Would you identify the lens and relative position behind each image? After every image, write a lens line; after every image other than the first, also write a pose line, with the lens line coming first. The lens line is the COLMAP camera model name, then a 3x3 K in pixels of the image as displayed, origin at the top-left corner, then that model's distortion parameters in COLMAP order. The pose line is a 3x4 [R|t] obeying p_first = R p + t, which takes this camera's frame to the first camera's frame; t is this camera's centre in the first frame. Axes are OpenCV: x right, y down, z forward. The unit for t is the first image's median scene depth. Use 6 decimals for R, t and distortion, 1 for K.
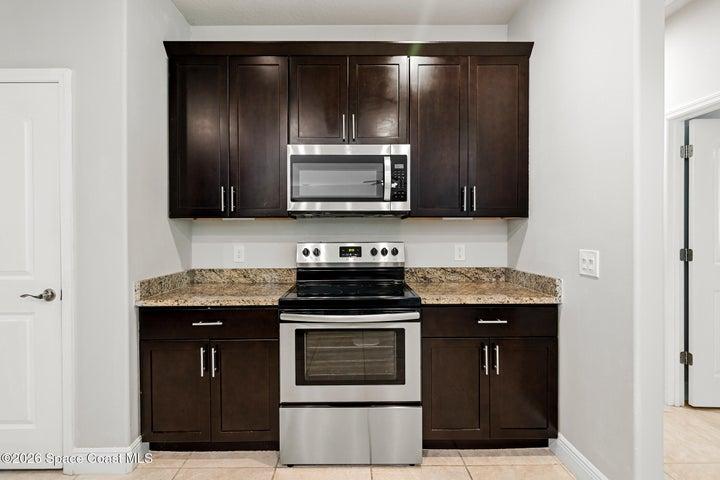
lens RADIAL K [[336.1, 0, 357.9], [0, 336.1, 239.4], [0, 0, 1]] dist [-0.003379, -0.005355]
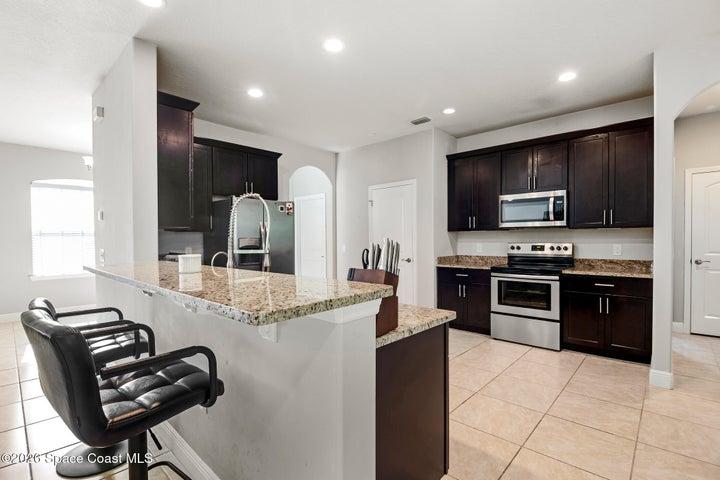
lens RADIAL K [[336.1, 0, 357.1], [0, 336.1, 233.2], [0, 0, 1]] dist [-0.003379, -0.005355]
pose [[0.712313, -0.013680, -0.701728, 0.632579], [-0.011258, 0.999459, -0.030912, 0.027103], [0.701771, 0.029919, 0.711774, -1.116340]]
